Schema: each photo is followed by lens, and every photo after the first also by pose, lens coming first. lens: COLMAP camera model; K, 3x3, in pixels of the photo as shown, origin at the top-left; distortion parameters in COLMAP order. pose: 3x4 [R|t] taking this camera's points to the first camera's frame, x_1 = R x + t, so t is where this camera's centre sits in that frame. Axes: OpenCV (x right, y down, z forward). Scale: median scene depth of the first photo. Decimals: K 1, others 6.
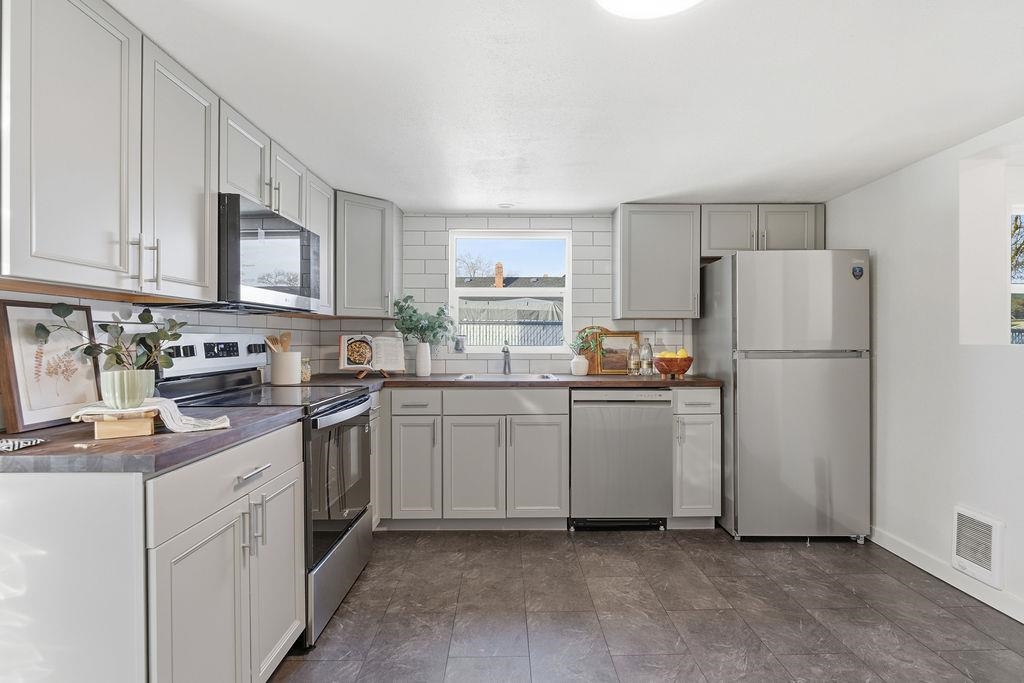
lens RADIAL K [[492.0, 0, 516.4], [0, 492.0, 341.8], [0, 0, 1]] dist [-0.011435, 0.004105]
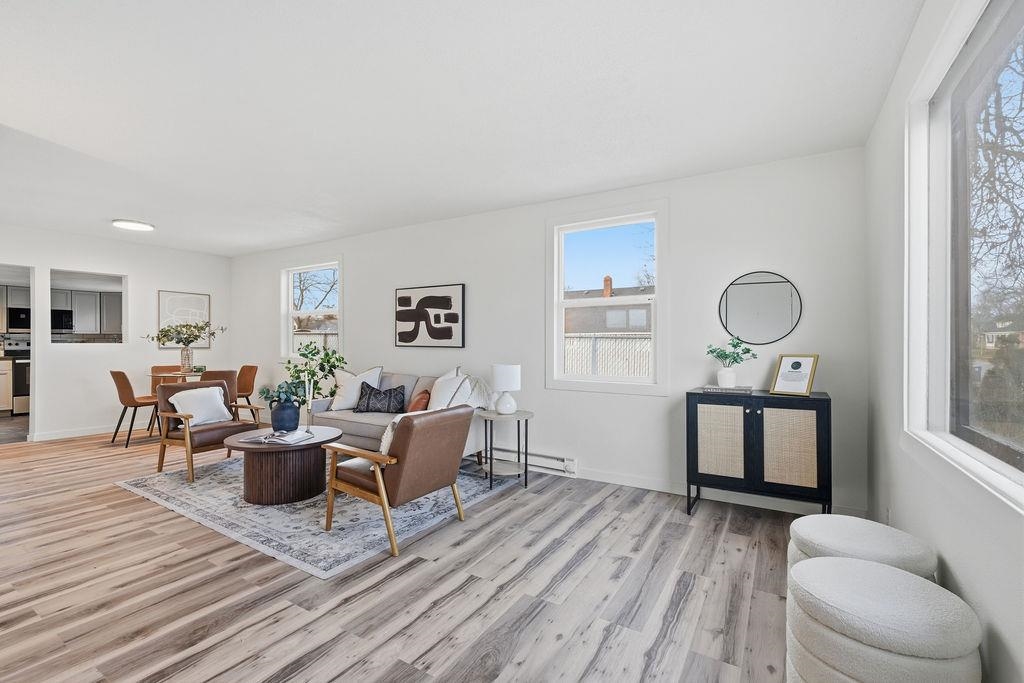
lens RADIAL K [[452.4, 0, 511.6], [0, 452.4, 345.4], [0, 0, 1]] dist [-0.010038, 0.002621]
pose [[0.843691, 0.004989, -0.536806, 3.244707], [-0.006139, 0.999981, -0.000355, 0.003374], [0.536794, 0.003595, 0.843706, 0.026265]]
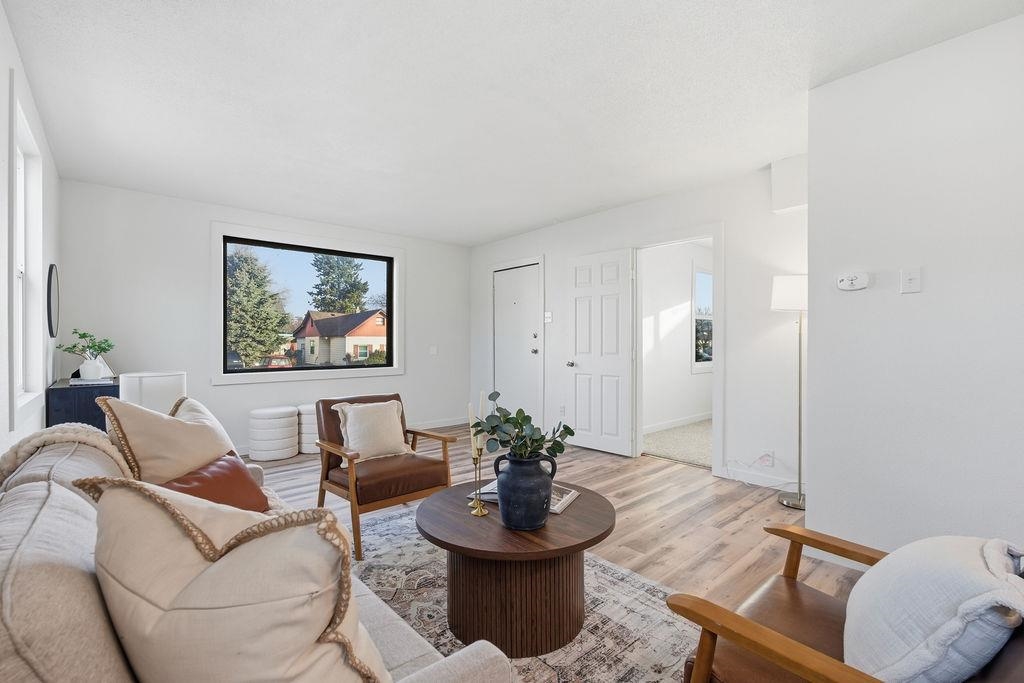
lens RADIAL K [[452.4, 0, 514.7], [0, 452.4, 341.1], [0, 0, 1]] dist [-0.010038, 0.002621]
pose [[-0.659124, -0.001662, 0.752033, 1.671962], [0.002071, 0.999990, 0.004026, 0.004485], [-0.752032, 0.004211, -0.659114, 1.105191]]
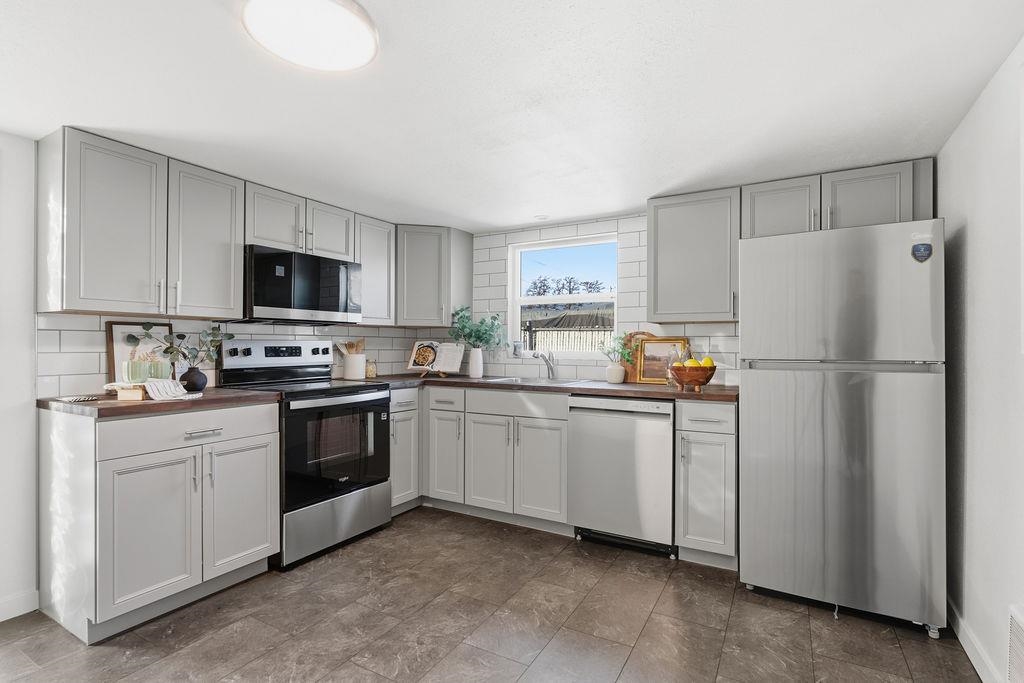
lens RADIAL K [[492.0, 0, 516.1], [0, 492.0, 344.1], [0, 0, 1]] dist [-0.011435, 0.004105]
pose [[0.861787, 0.001450, -0.507268, 0.521249], [-0.006317, 0.999949, -0.007873, 0.001154], [0.507231, 0.009989, 0.861752, 0.085337]]
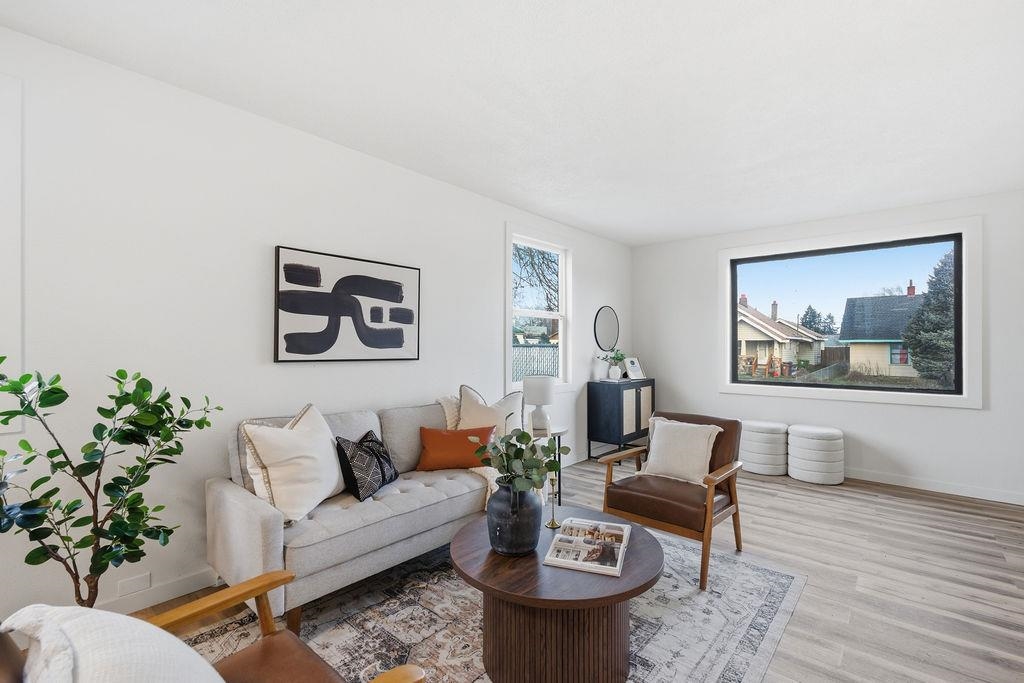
lens RADIAL K [[452.4, 0, 522.9], [0, 452.4, 341.0], [0, 0, 1]] dist [-0.010038, 0.002621]
pose [[0.663281, 0.009388, 0.748312, 1.670317], [0.001879, 0.999897, -0.014210, -0.016890], [-0.748368, 0.010832, 0.663195, 0.329410]]
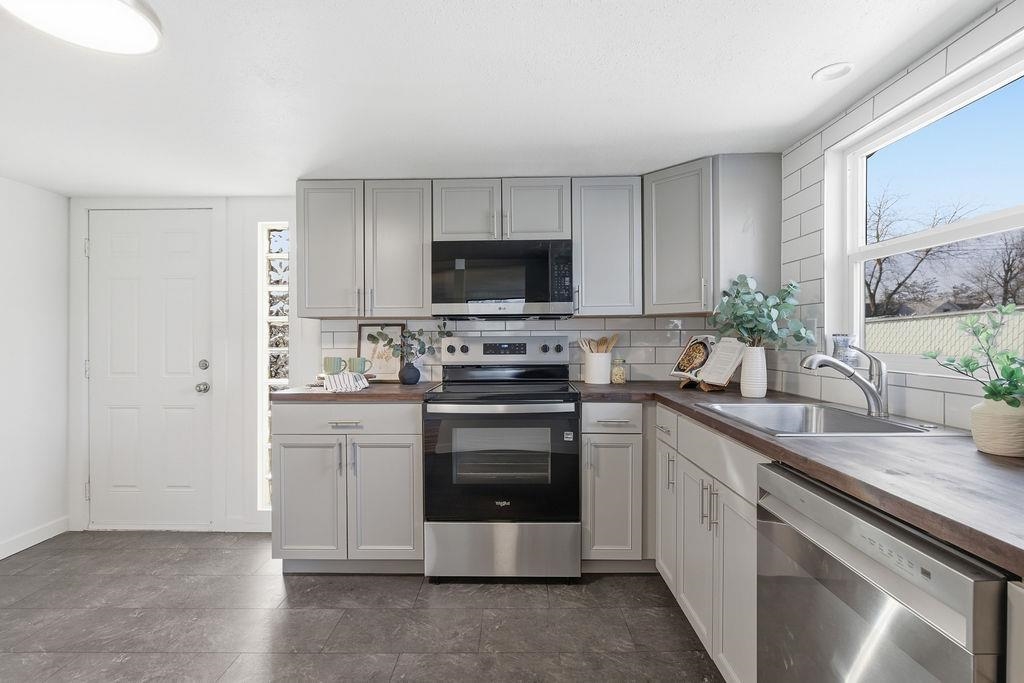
lens RADIAL K [[492.0, 0, 516.2], [0, 492.0, 342.8], [0, 0, 1]] dist [-0.011435, 0.004105]
pose [[-0.025227, 0.012549, -0.999603, 0.542078], [-0.001220, 0.999920, 0.012584, -0.012474], [0.999681, 0.001537, -0.025209, 0.788166]]
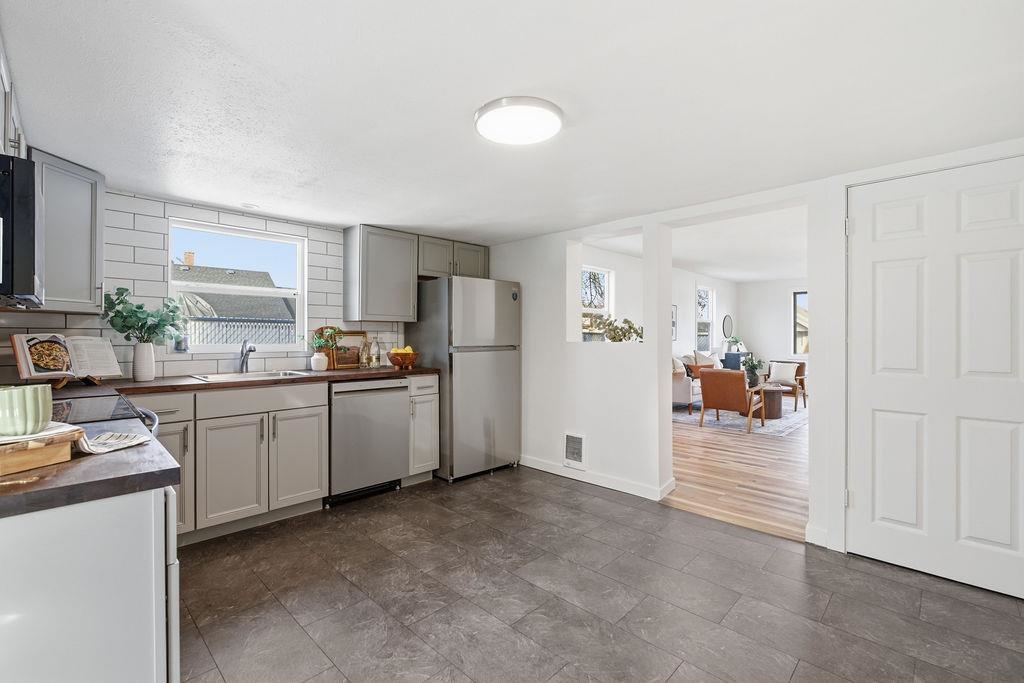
lens RADIAL K [[452.4, 0, 516.1], [0, 452.4, 334.5], [0, 0, 1]] dist [-0.010038, 0.002621]
pose [[0.708390, 0.003919, 0.705810, -0.323630], [-0.001341, 0.999990, -0.004206, -0.011762], [-0.705820, 0.002033, 0.708389, -0.044257]]
